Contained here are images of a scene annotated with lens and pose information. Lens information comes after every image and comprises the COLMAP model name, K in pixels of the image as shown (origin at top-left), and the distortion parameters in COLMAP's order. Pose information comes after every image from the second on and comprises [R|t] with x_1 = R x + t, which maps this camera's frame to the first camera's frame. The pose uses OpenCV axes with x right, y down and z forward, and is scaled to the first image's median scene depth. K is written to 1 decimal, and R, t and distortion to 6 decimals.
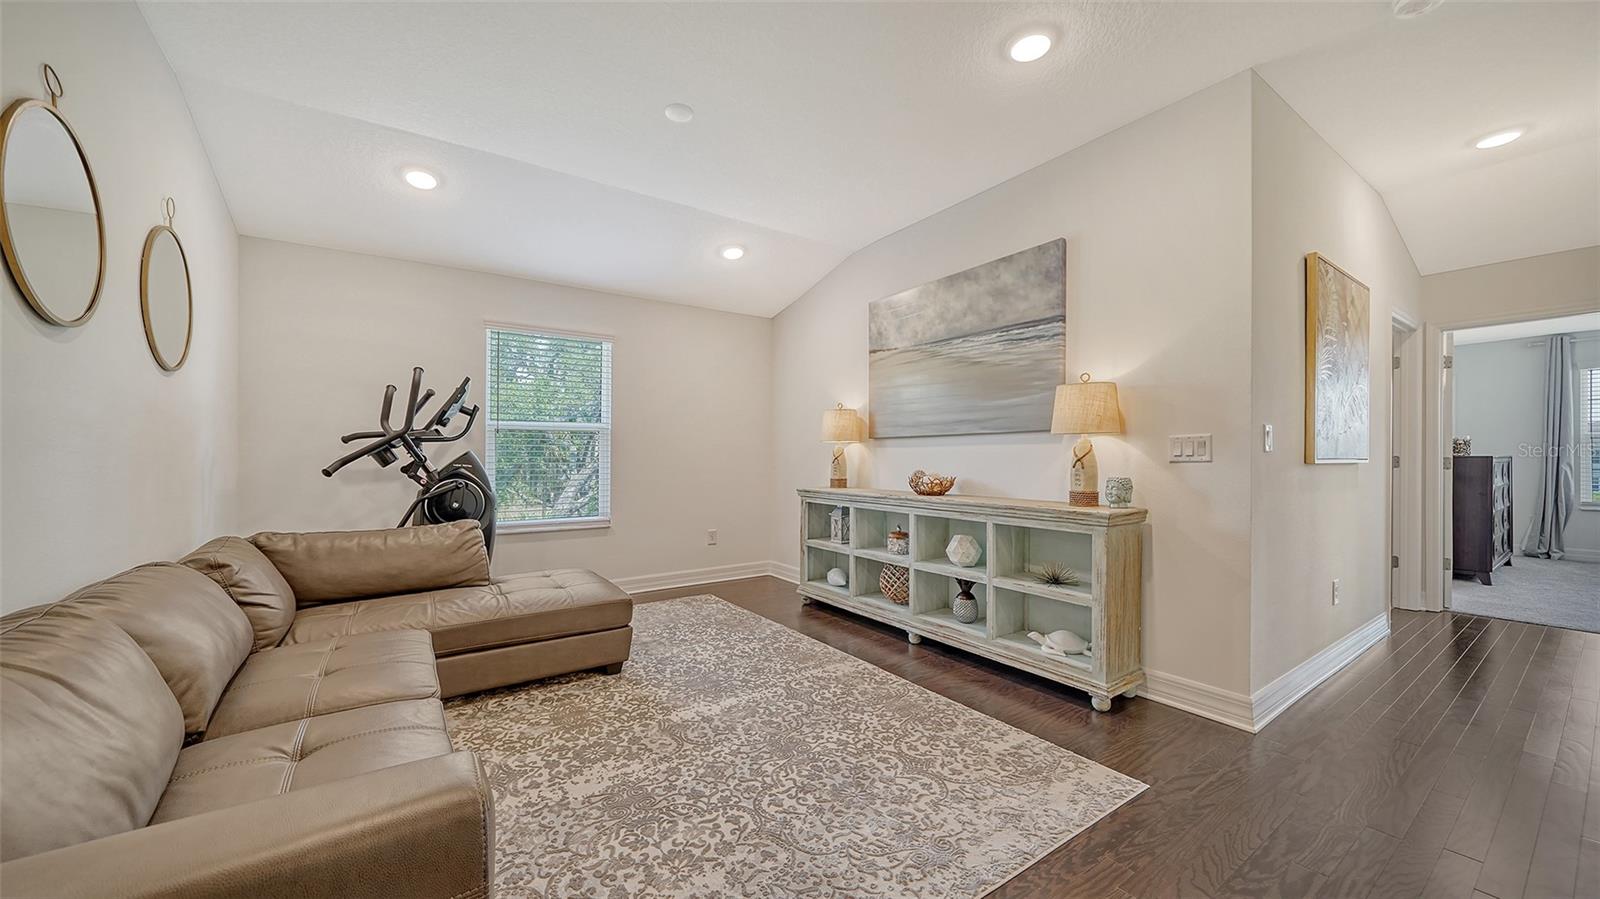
lens RADIAL K [[577.1, 0, 804.1], [0, 577.1, 463.5], [0, 0, 1]] dist [0.001263, -0.000102]
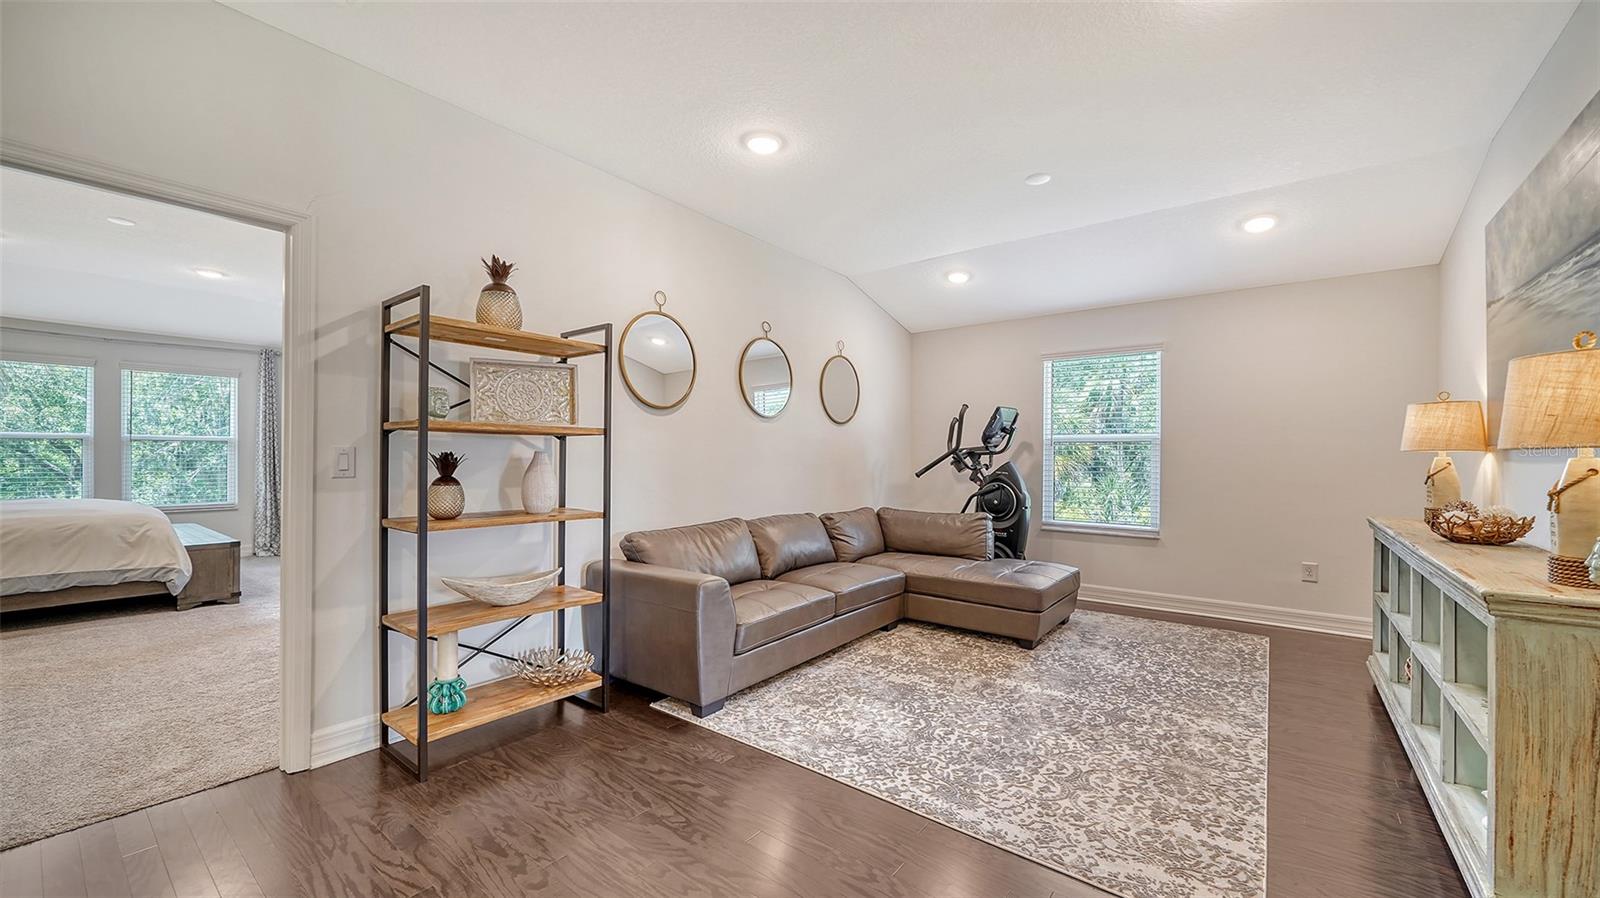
lens RADIAL K [[614.6, 0, 778.3], [0, 614.6, 456.9], [0, 0, 1]] dist [0.000861, 0.000034]
pose [[0.281848, 0.004066, -0.959451, 0.734514], [-0.016135, 0.999870, -0.000503, -0.027532], [0.959324, 0.015622, 0.281877, 0.127973]]
